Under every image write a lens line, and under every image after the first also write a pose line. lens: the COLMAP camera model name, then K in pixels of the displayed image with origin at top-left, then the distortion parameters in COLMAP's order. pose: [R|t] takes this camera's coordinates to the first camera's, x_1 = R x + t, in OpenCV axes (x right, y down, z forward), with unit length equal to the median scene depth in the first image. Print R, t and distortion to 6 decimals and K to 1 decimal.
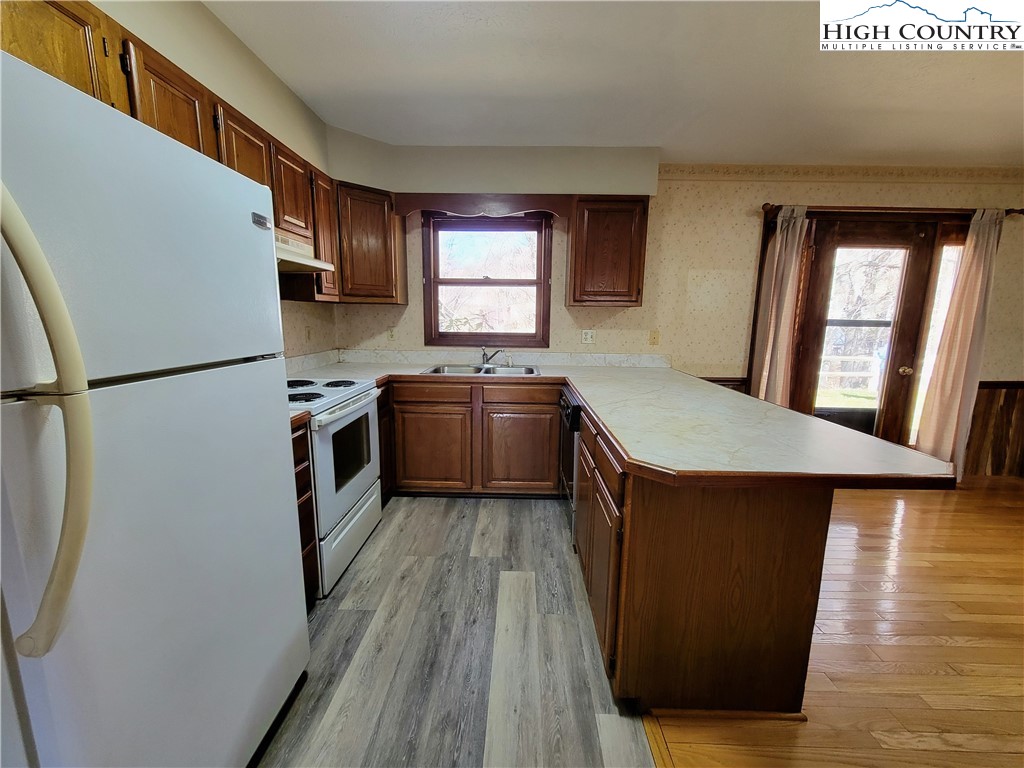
lens RADIAL K [[414.9, 0, 514.2], [0, 414.9, 383.2], [0, 0, 1]] dist [0.002560, -0.000002]
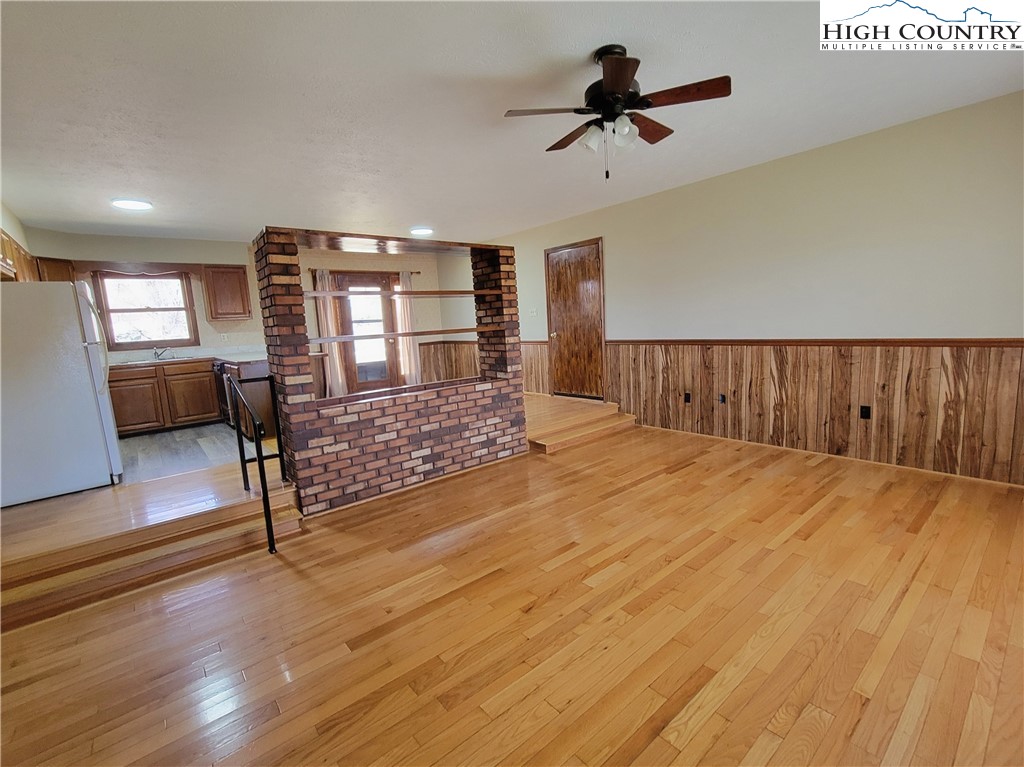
lens RADIAL K [[463.3, 0, 509.1], [0, 463.3, 386.7], [0, 0, 1]] dist [0.001465, -0.000145]
pose [[0.760941, -0.149303, 0.631410, -0.190211], [0.168129, 0.985297, 0.030364, 0.250671], [-0.626660, 0.083053, 0.774855, -1.342596]]
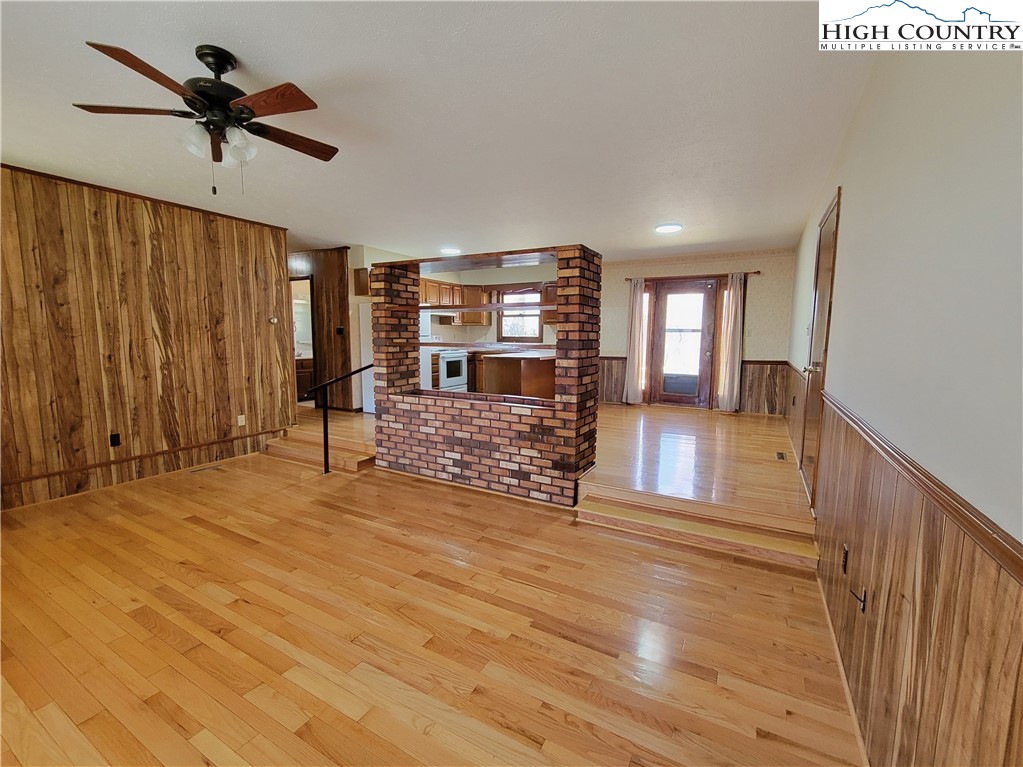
lens RADIAL K [[433.4, 0, 511.2], [0, 433.4, 382.7], [0, 0, 1]] dist [0.002982, 0.000298]
pose [[0.878921, 0.042807, -0.475043, 1.134559], [-0.068638, 0.996949, -0.037157, 0.249632], [0.472003, 0.065264, 0.879178, -1.251881]]
